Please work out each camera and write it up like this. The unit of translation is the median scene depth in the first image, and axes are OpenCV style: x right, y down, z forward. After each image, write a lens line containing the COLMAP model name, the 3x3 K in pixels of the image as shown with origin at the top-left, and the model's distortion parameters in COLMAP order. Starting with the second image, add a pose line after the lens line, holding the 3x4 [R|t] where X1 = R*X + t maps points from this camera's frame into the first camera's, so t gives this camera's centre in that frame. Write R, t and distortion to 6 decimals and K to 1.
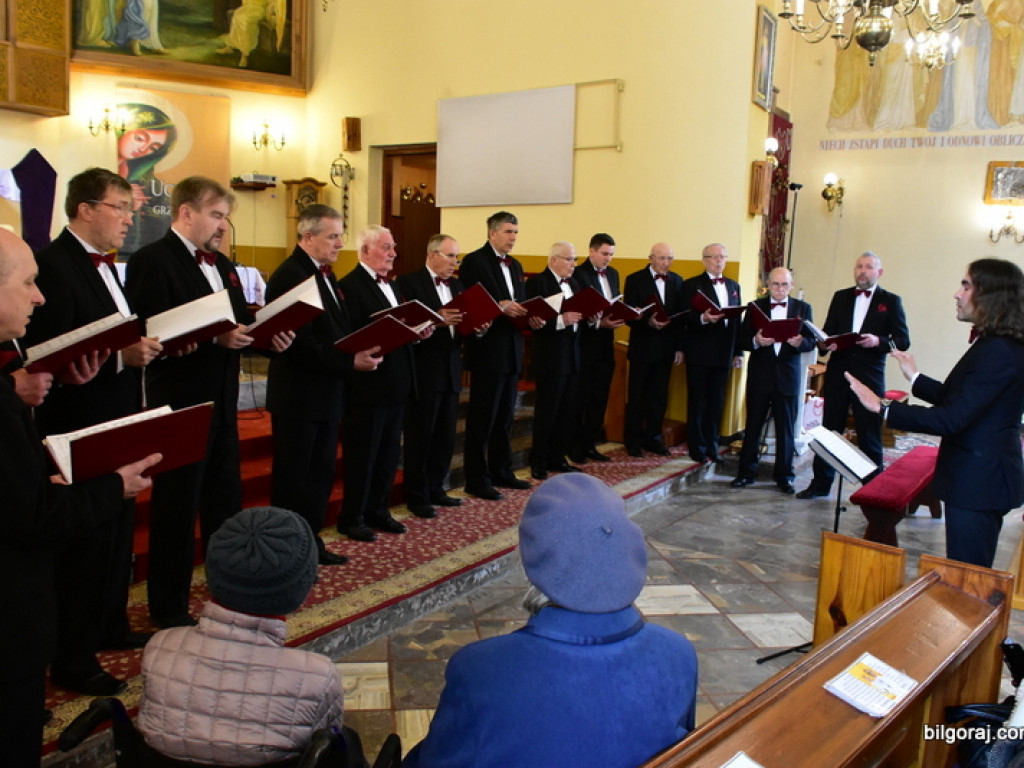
lens RADIAL K [[877.7, 0, 513.1], [0, 877.7, 391.3], [0, 0, 1]] dist [-0.035605, -0.021822]
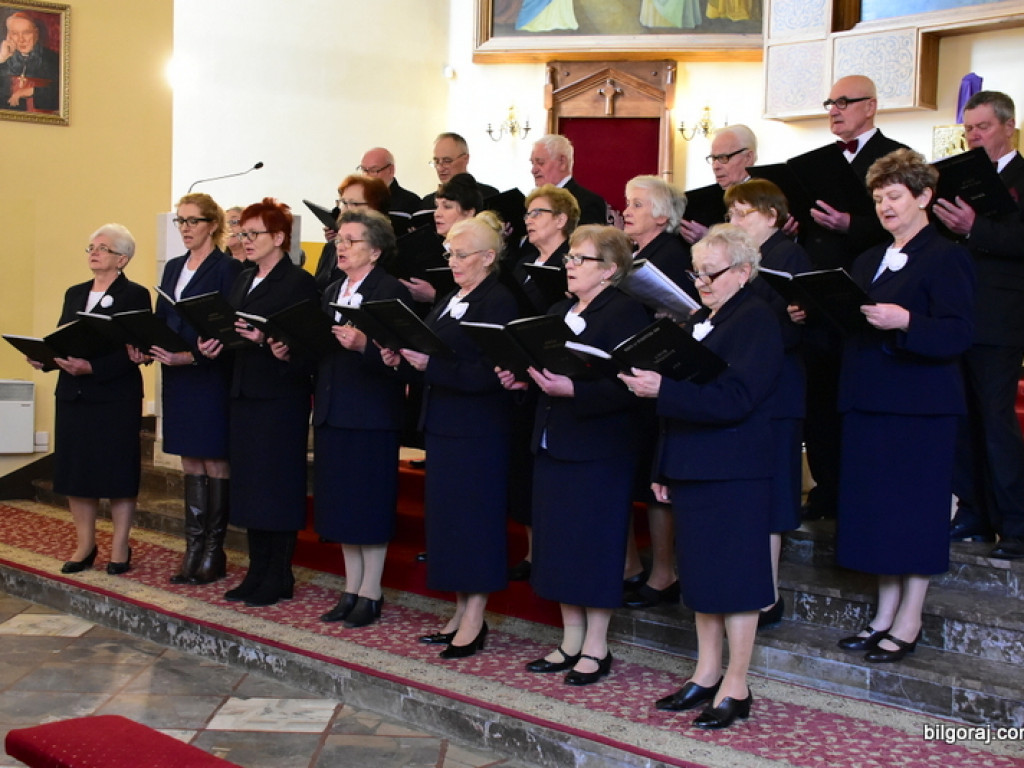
lens RADIAL K [[1407.8, 0, 509.5], [0, 1407.8, 401.4], [0, 0, 1]] dist [0.004915, 0.062894]
pose [[-0.186820, 0.012484, -0.982315, 0.545195], [-0.168953, 0.984612, 0.044645, -0.046408], [0.967757, 0.174306, -0.181836, 0.693649]]
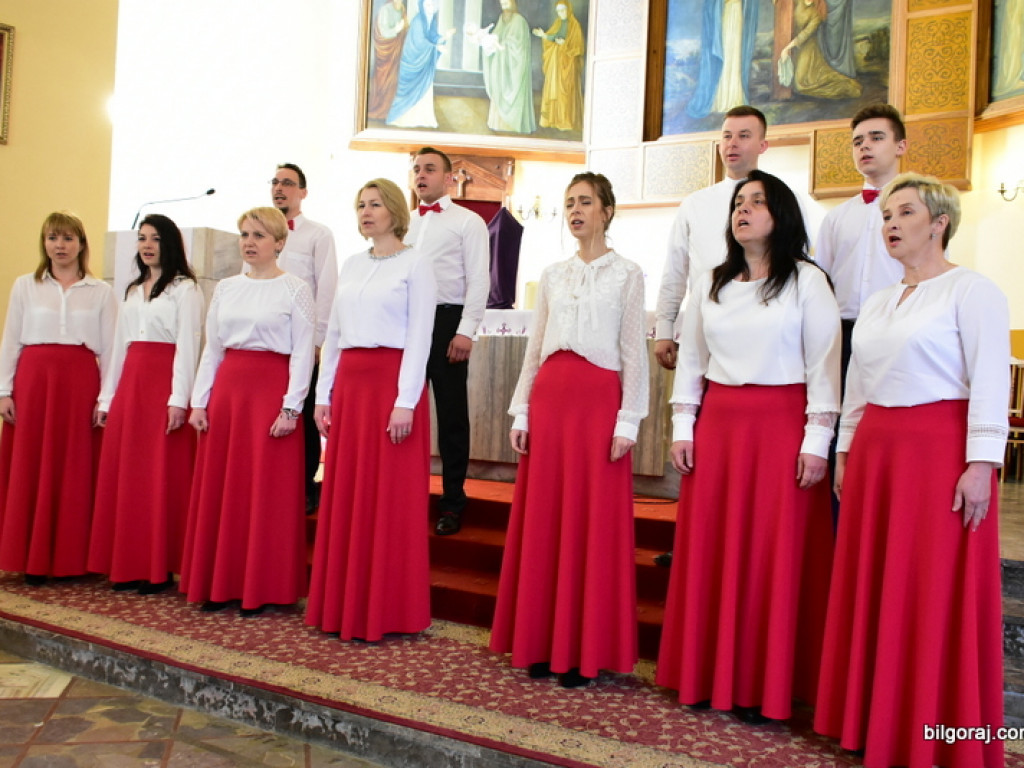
lens RADIAL K [[917.9, 0, 511.6], [0, 917.9, 390.2], [0, 0, 1]] dist [-0.002664, -0.046517]
pose [[0.080636, -0.035864, -0.996098, 0.303123], [-0.176701, 0.983009, -0.049697, -0.003326], [0.980956, 0.180019, 0.072929, 0.522329]]
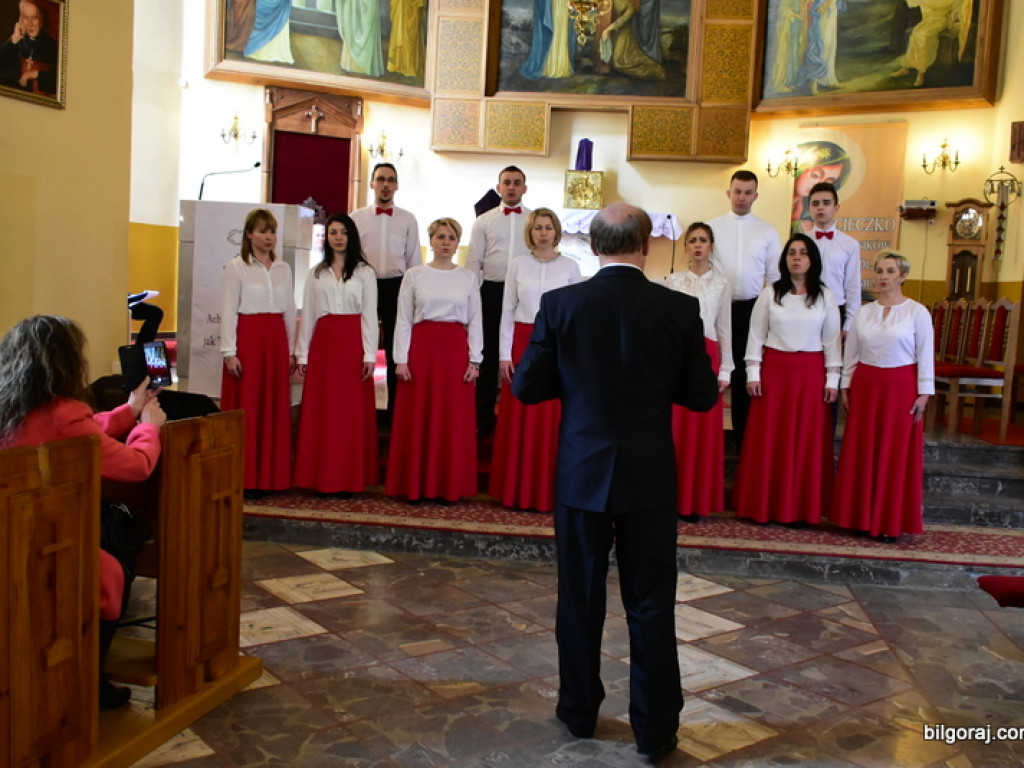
lens RADIAL K [[1034.8, 0, 515.8], [0, 1034.8, 392.8], [0, 0, 1]] dist [-0.048441, 0.037141]
pose [[0.471474, 0.062909, -0.879633, 0.487983], [-0.150133, 0.988618, -0.009767, 0.023783], [0.869006, 0.136667, 0.475552, 0.165980]]
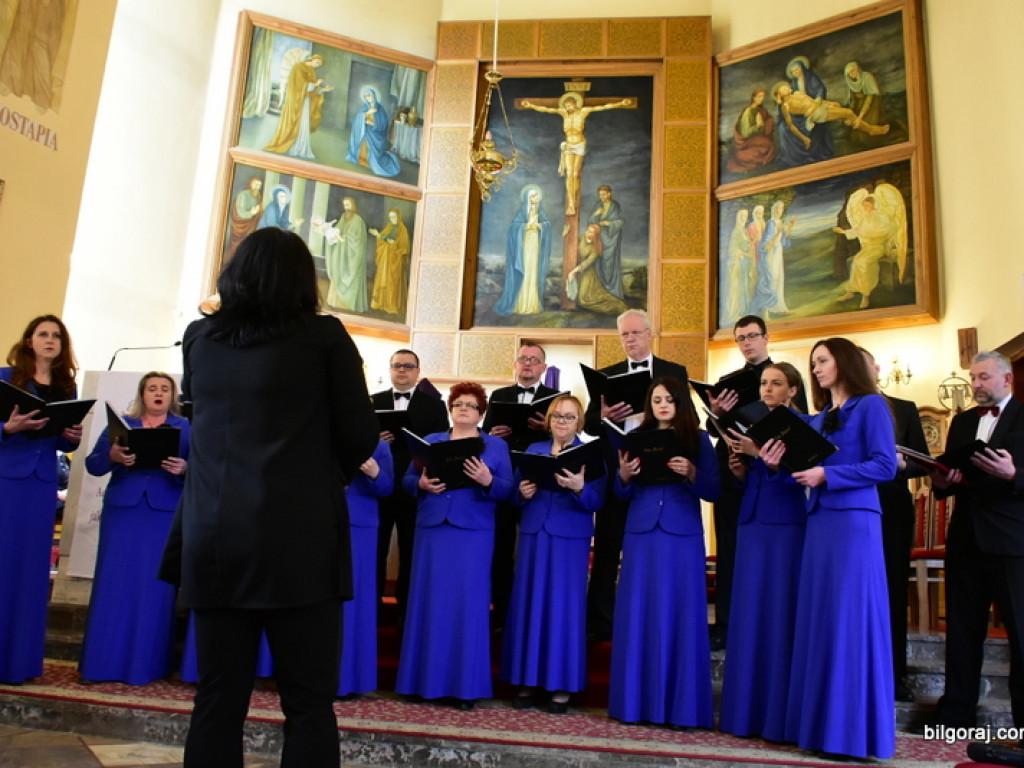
lens RADIAL K [[881.5, 0, 514.7], [0, 881.5, 391.0], [0, 0, 1]] dist [-0.037928, -0.019094]
pose [[0.431589, -0.194391, -0.880876, 0.377294], [-0.160155, 0.944479, -0.286895, 0.056926], [0.887739, 0.264898, 0.376494, 0.332392]]
